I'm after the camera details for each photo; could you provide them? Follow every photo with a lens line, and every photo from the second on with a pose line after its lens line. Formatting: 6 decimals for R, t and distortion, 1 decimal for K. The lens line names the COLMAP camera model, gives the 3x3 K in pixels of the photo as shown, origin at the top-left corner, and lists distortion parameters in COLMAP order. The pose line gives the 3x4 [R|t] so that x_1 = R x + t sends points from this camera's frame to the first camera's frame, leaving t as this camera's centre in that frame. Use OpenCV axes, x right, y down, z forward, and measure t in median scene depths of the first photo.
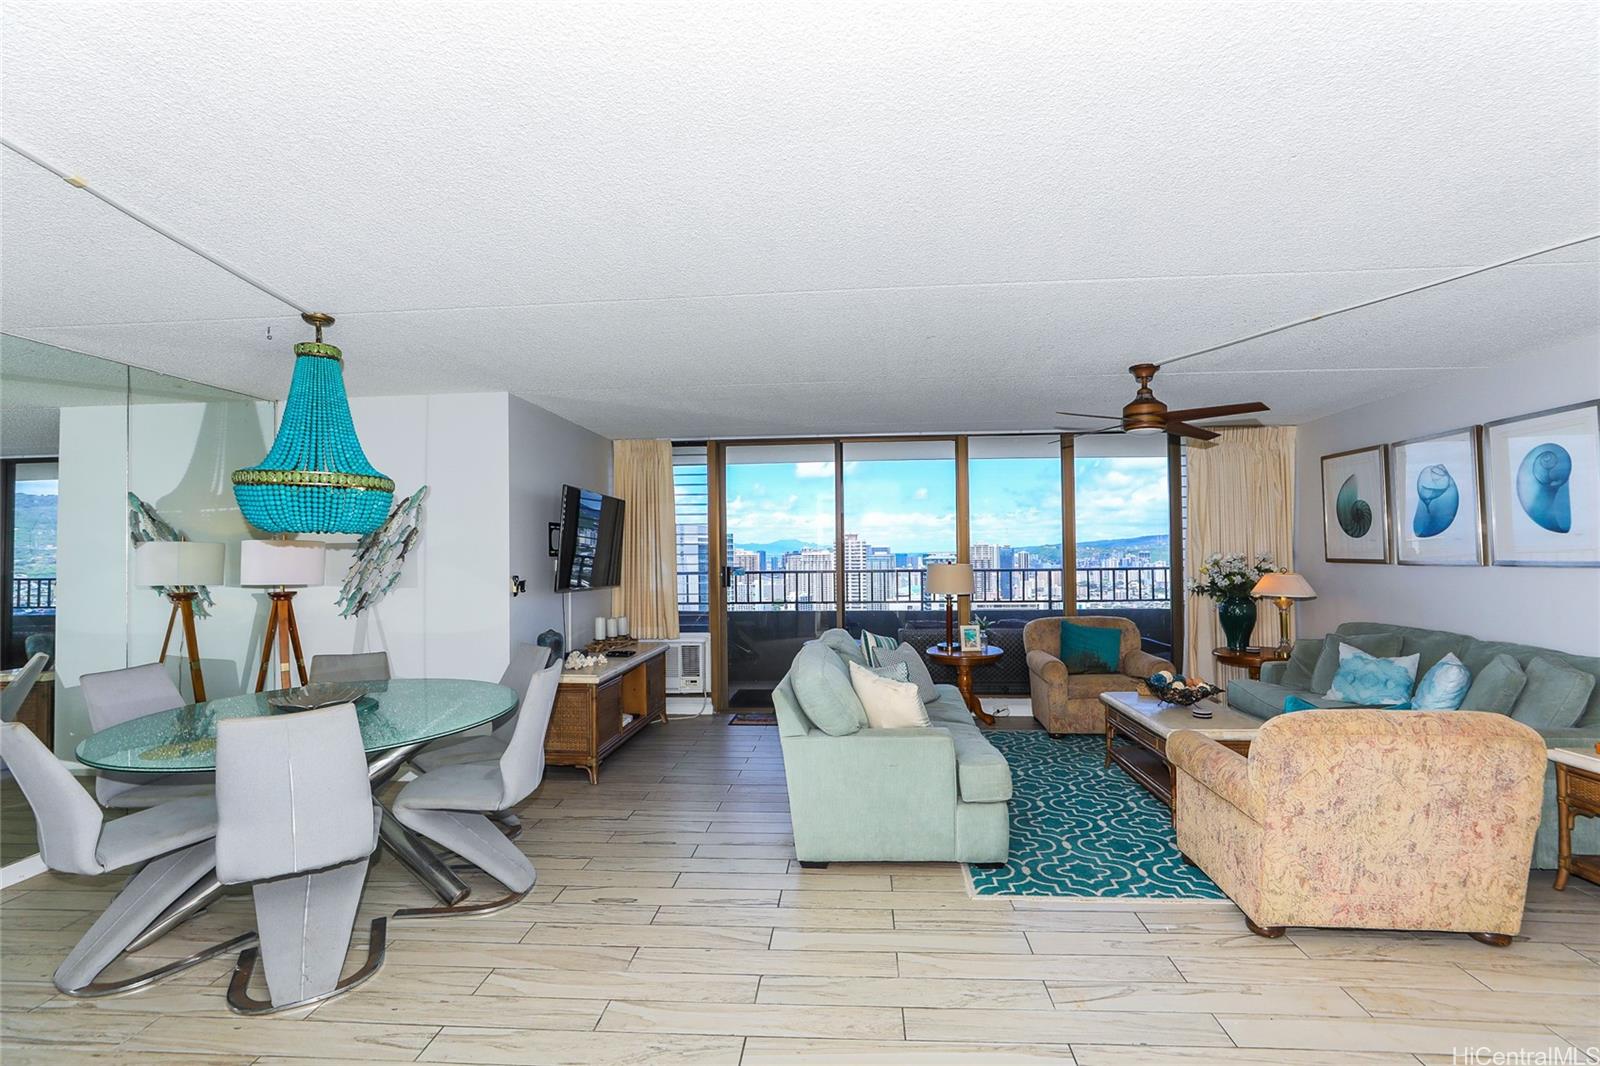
lens RADIAL K [[728.6, 0, 800.0], [0, 728.6, 533.0], [0, 0, 1]] dist [-0.010587, 0.000048]
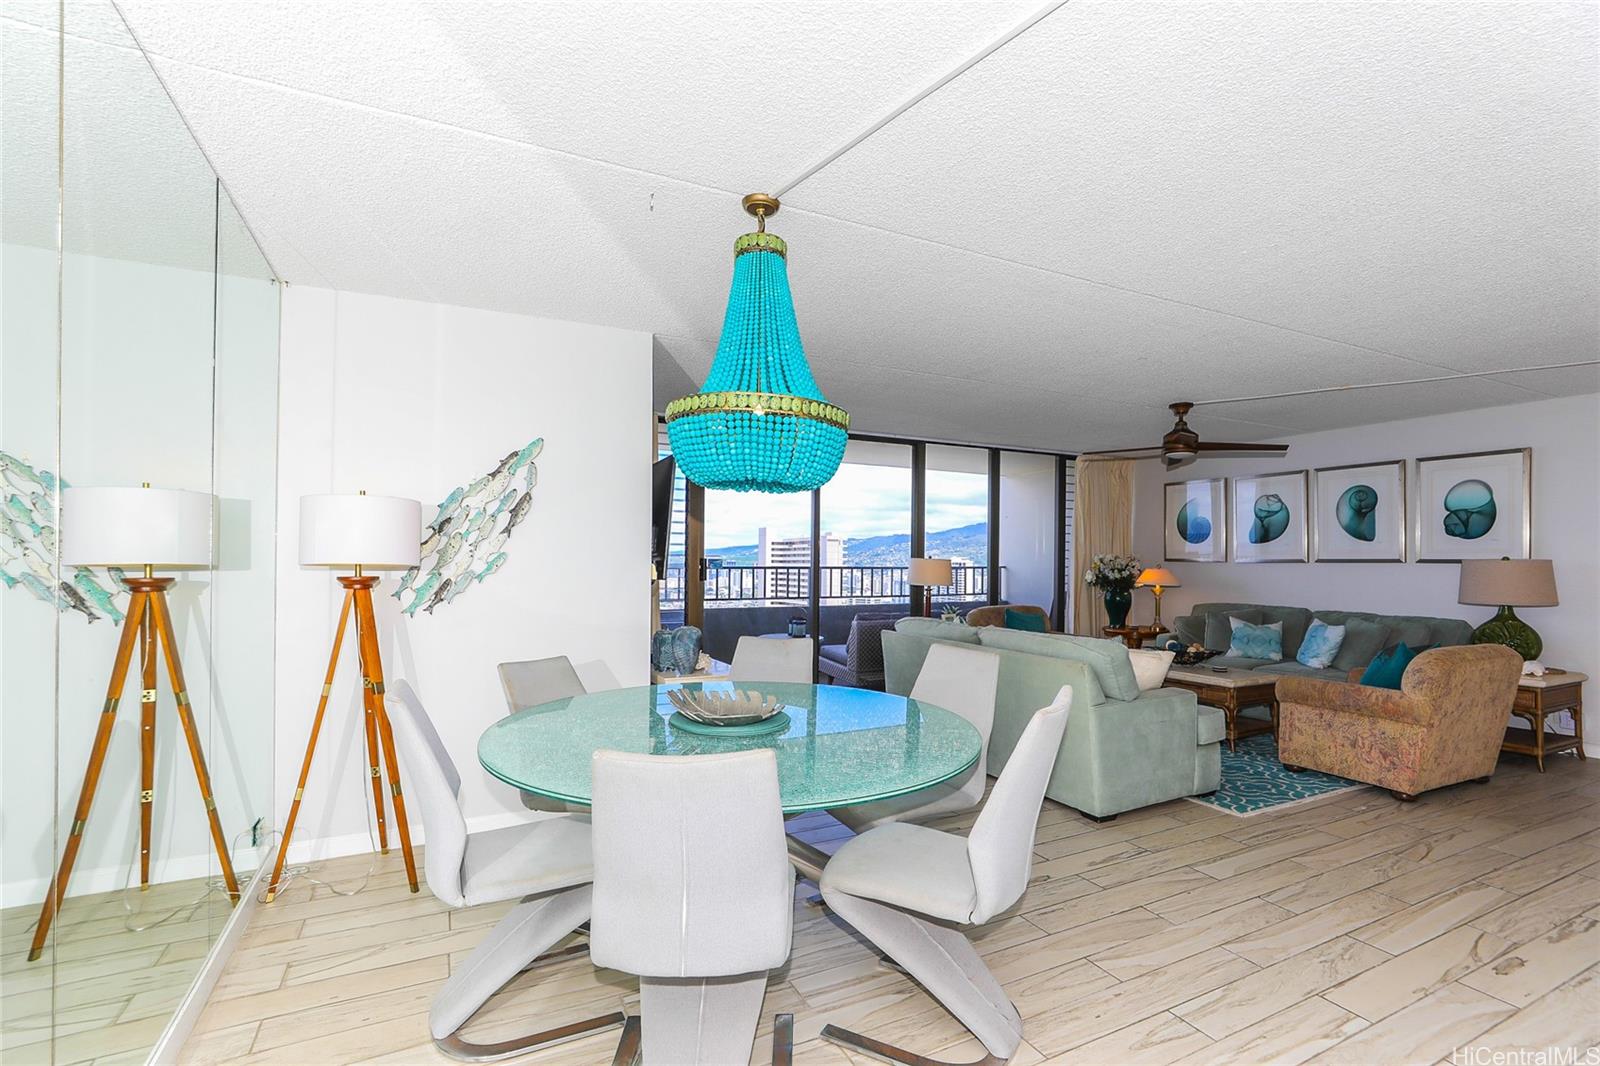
lens RADIAL K [[735.1, 0, 801.7], [0, 735.1, 546.9], [0, 0, 1]] dist [-0.020805, 0.011592]
pose [[0.855838, 0.026003, 0.516590, -0.713896], [-0.030245, 0.999543, -0.000207, 0.041993], [-0.516359, -0.015447, 0.856233, 0.216987]]
